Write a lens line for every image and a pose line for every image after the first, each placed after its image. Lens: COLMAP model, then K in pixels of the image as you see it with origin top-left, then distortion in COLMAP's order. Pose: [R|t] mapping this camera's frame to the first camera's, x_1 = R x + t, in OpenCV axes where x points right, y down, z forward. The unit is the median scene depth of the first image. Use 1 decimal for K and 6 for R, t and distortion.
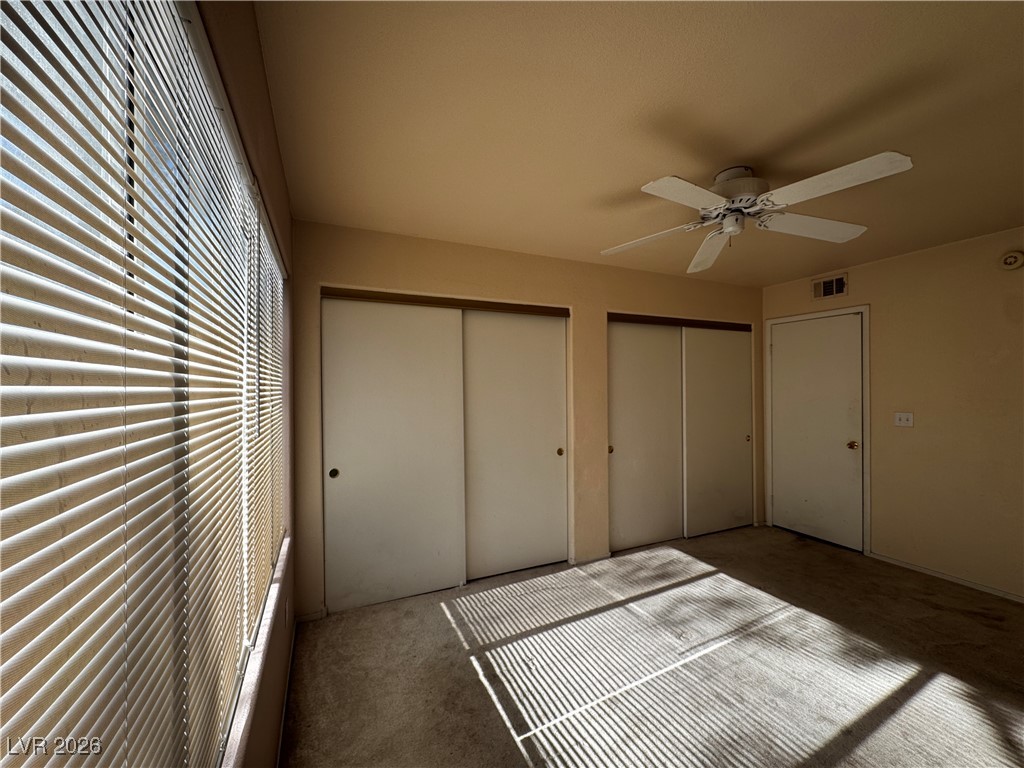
lens RADIAL K [[411.6, 0, 512.0], [0, 411.6, 384.0], [0, 0, 1]] dist [-0.000296, -0.000212]
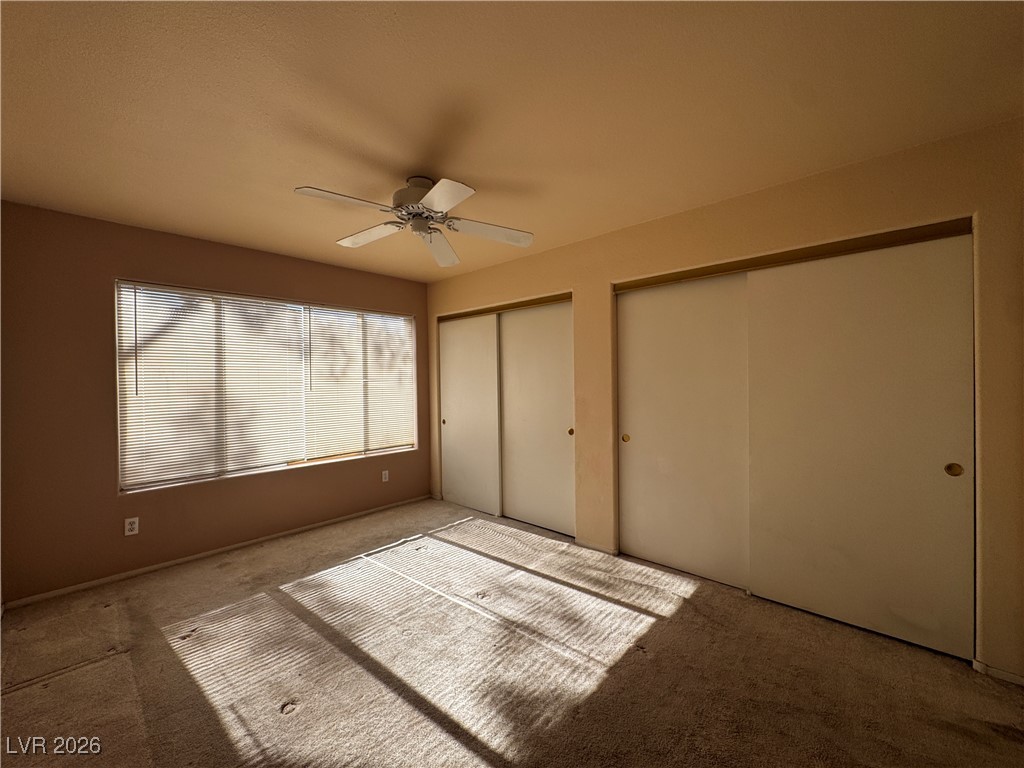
lens RADIAL K [[409.5, 0, 512.0], [0, 409.5, 384.0], [0, 0, 1]] dist [0.000817, 0.000035]
pose [[0.389432, 0.007376, -0.921026, 1.188588], [0.016509, 0.999751, 0.014987, 0.031278], [0.920907, -0.021041, 0.389213, 0.542910]]
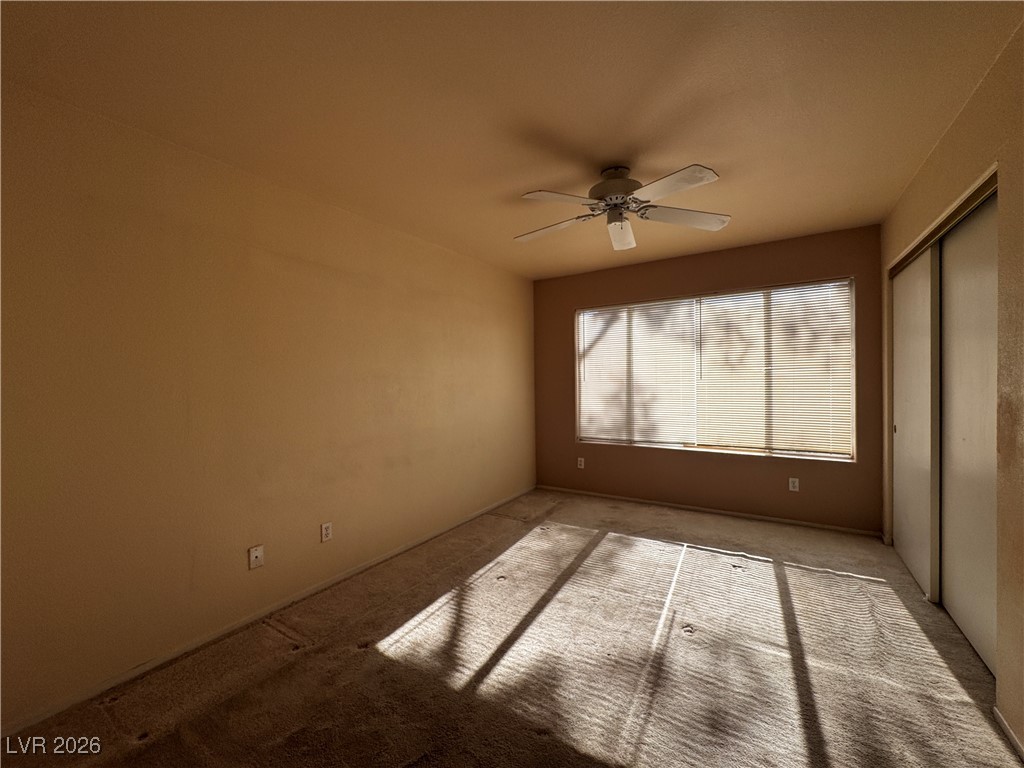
lens RADIAL K [[411.6, 0, 512.0], [0, 411.6, 384.0], [0, 0, 1]] dist [-0.000296, -0.000212]
pose [[-0.835251, 0.025691, -0.549269, 1.005080], [0.025152, 0.999647, 0.008510, 0.050501], [0.549294, -0.006707, -0.835602, 1.265825]]
